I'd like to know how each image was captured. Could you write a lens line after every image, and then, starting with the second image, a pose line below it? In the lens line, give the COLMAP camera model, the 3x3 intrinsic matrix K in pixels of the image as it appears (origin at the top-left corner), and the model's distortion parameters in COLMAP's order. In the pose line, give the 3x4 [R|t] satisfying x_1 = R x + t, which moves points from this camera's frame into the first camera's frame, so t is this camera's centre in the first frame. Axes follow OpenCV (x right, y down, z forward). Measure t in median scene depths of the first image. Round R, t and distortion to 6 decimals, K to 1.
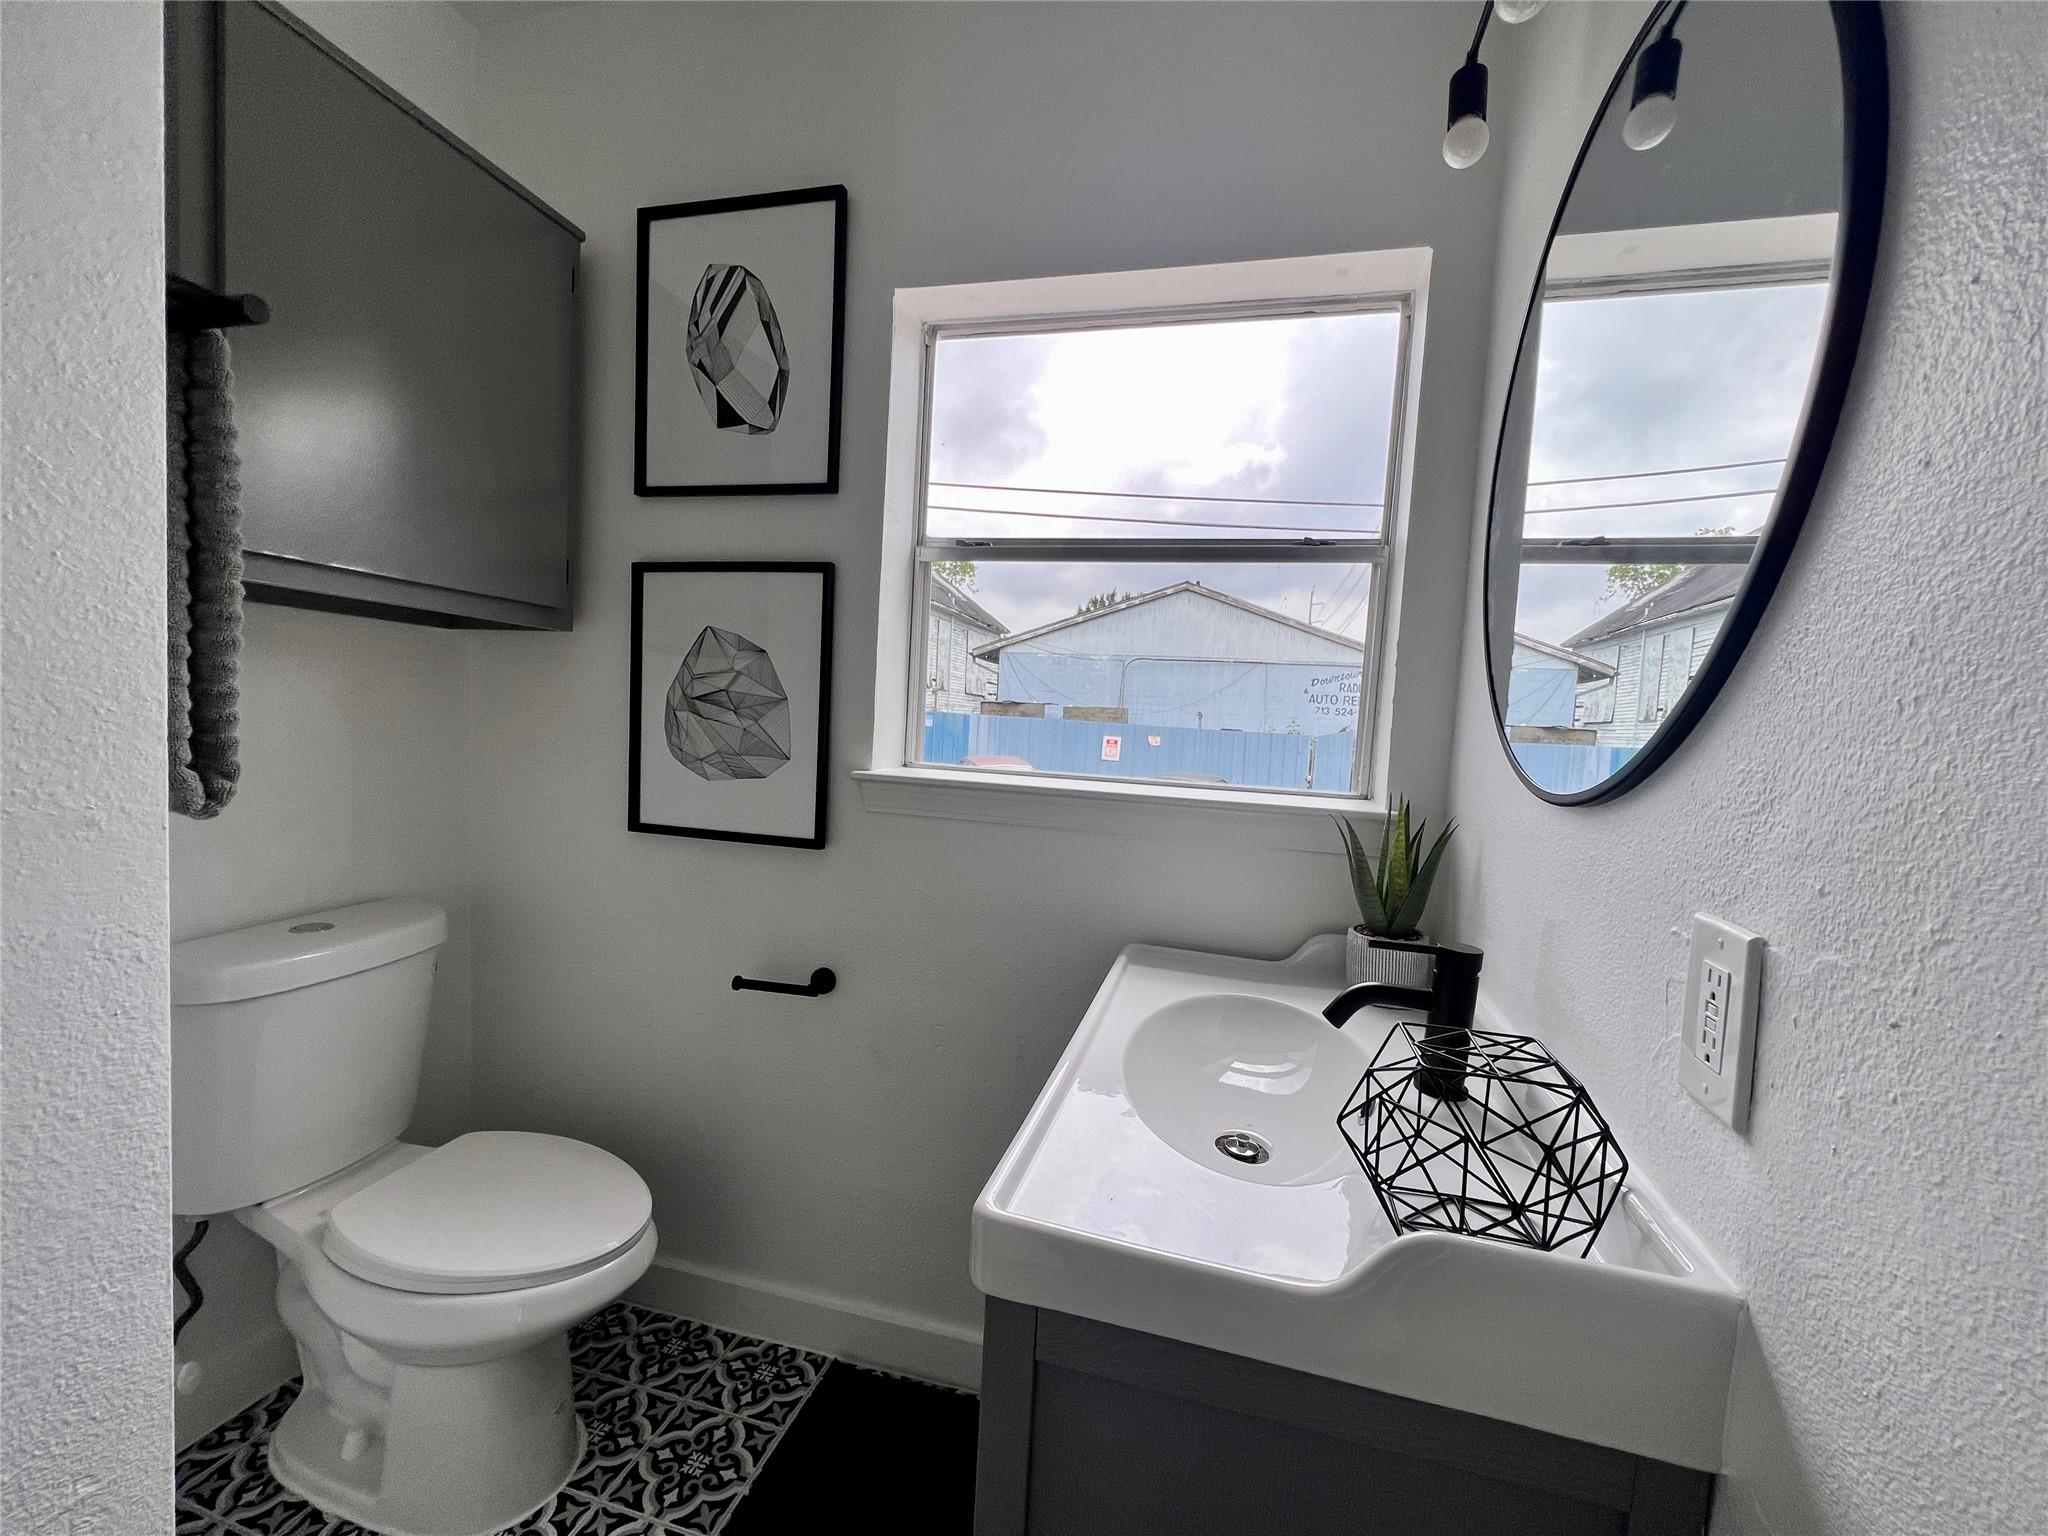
lens RADIAL K [[824.7, 0, 1027.0], [0, 824.7, 776.1], [0, 0, 1]] dist [-0.001087, 0.000726]
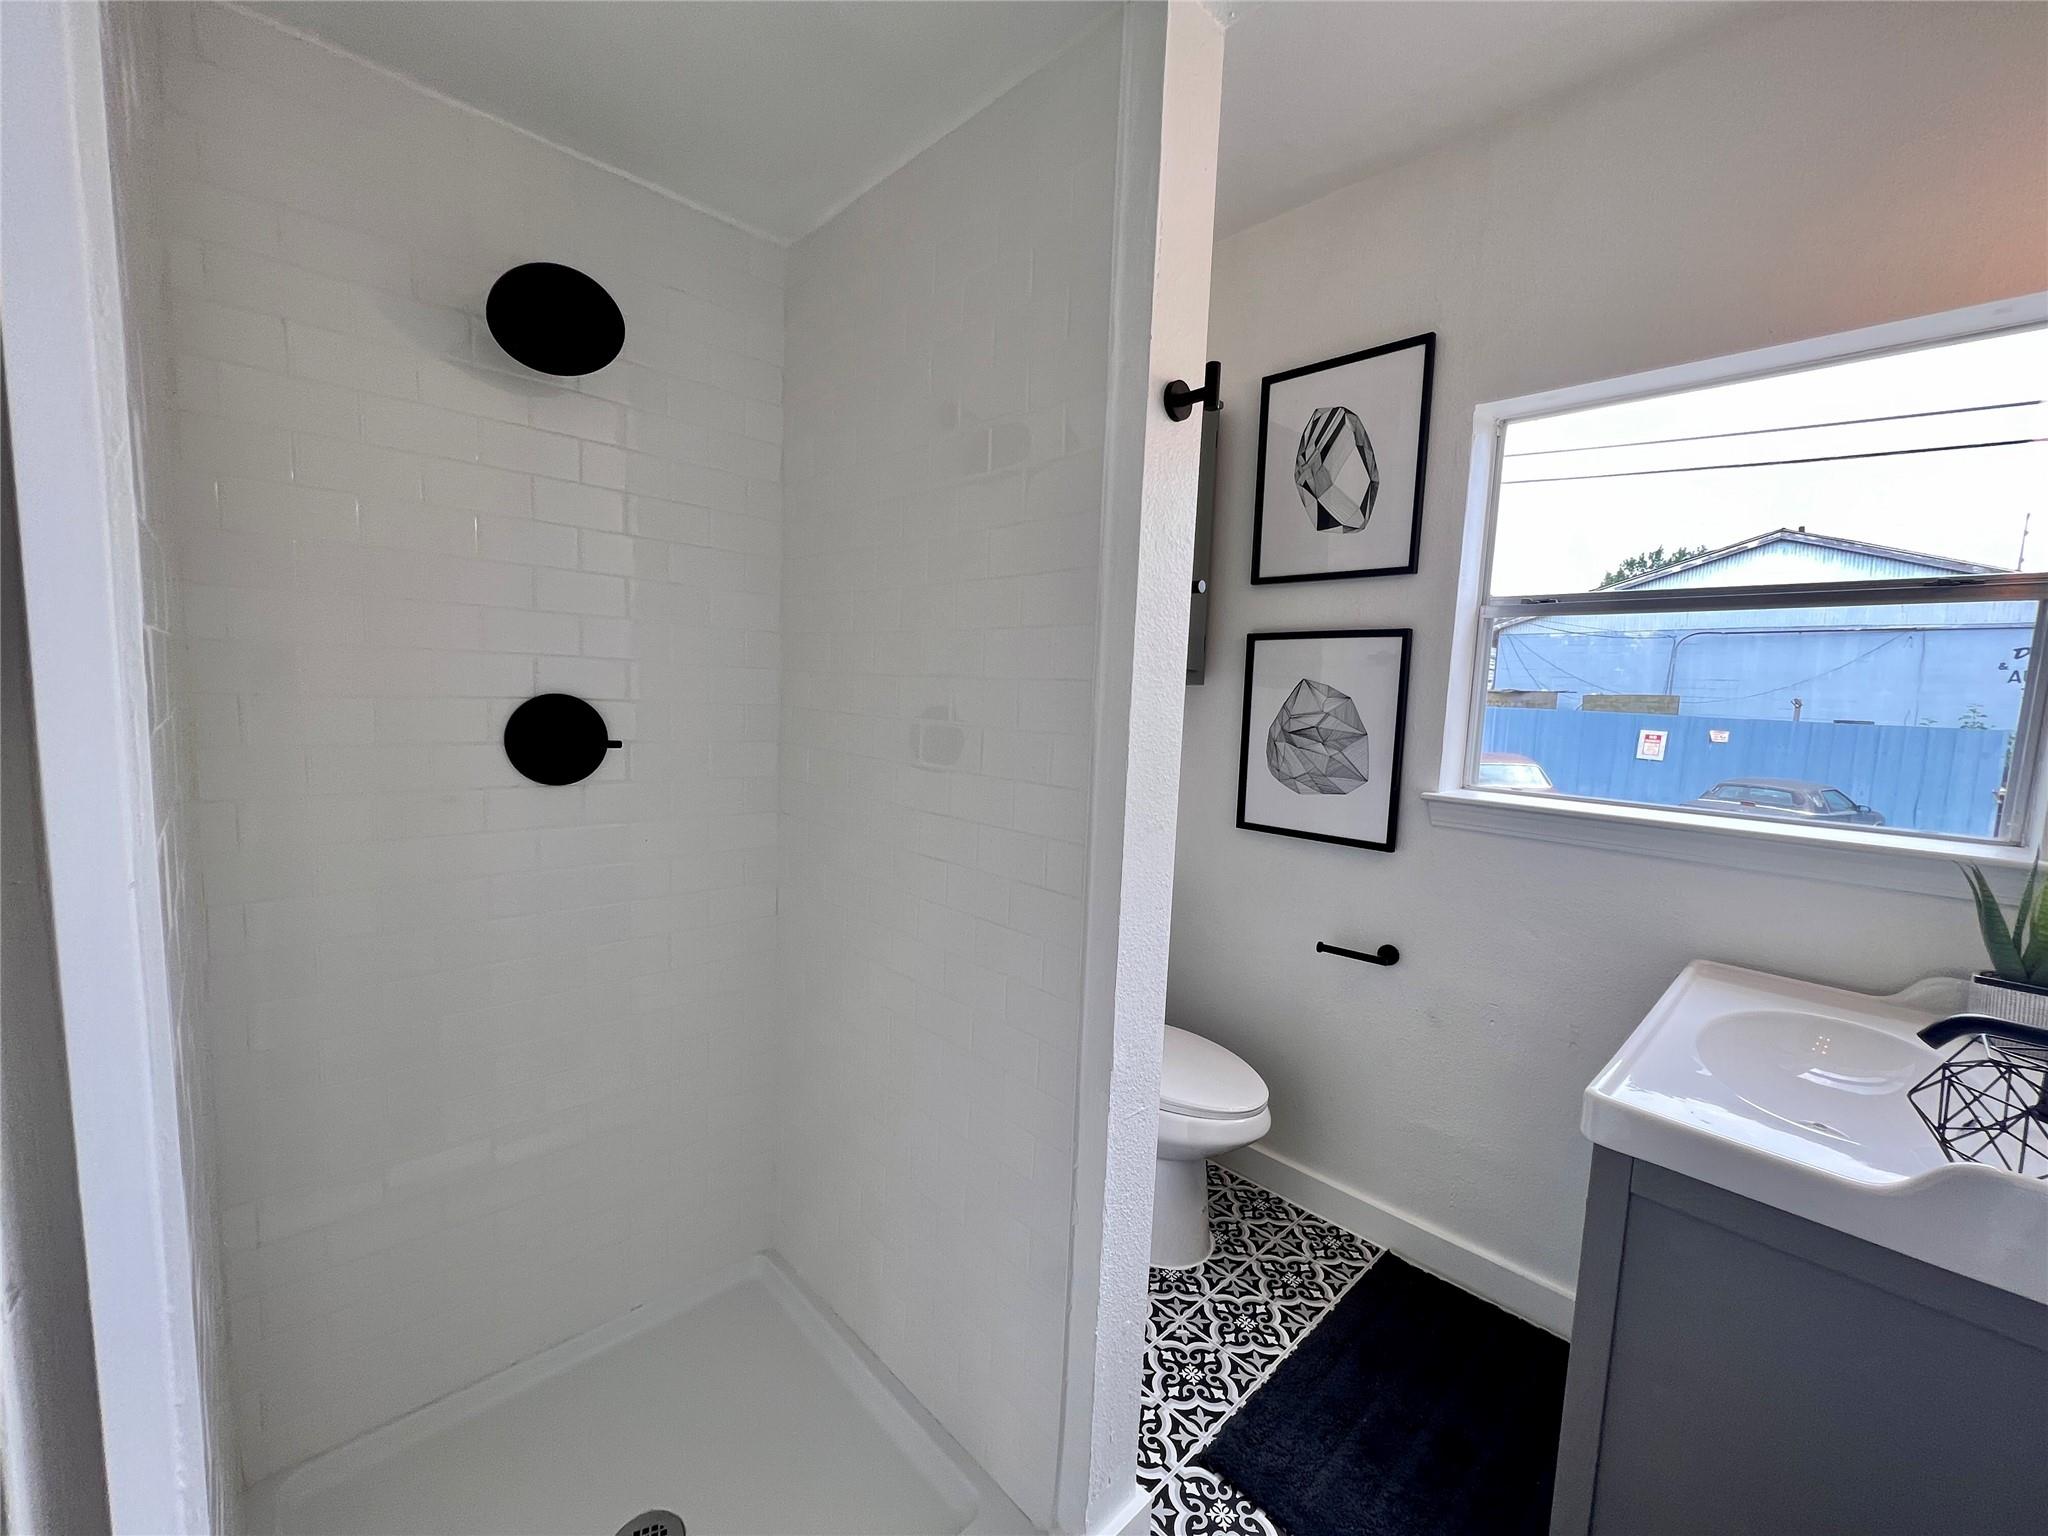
lens RADIAL K [[824.7, 0, 1027.0], [0, 824.7, 776.1], [0, 0, 1]] dist [-0.001087, 0.000726]
pose [[0.855639, 0.032213, -0.516570, -0.075771], [-0.025890, 0.999476, 0.019444, -0.039332], [0.516925, -0.003263, 0.856024, -0.385651]]
